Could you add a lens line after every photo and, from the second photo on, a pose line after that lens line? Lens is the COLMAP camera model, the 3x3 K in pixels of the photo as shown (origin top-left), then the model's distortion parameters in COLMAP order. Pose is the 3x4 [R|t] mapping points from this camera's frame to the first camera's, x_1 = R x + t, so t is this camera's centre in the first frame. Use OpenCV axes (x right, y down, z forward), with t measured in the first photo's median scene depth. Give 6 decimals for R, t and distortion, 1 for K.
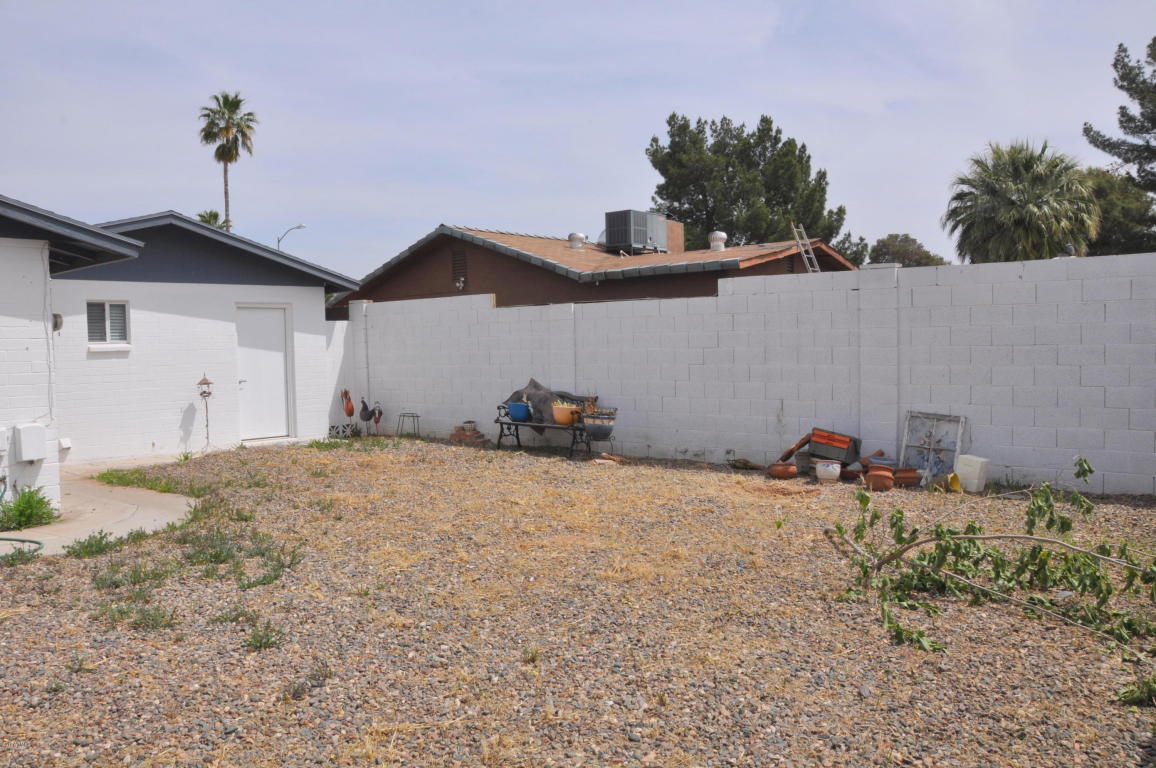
lens RADIAL K [[940.1, 0, 544.9], [0, 940.1, 388.9], [0, 0, 1]] dist [-0.157998, 0.144484]
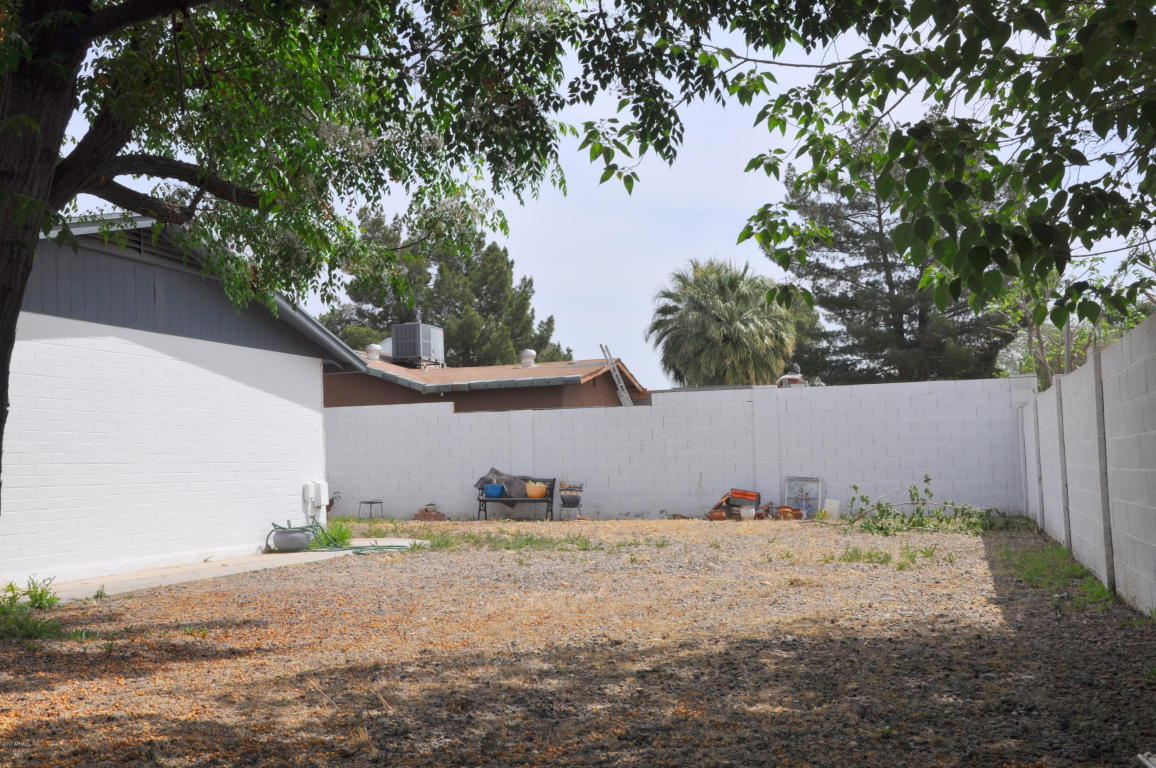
lens RADIAL K [[1235.9, 0, 578.0], [0, 1235.9, 384.0], [0, 0, 1]] dist [0.108615, -0.001159]
pose [[0.914232, 0.019131, 0.404738, -0.210237], [0.029961, 0.992958, -0.114612, 0.026031], [-0.404081, 0.116908, 0.907222, -0.215326]]
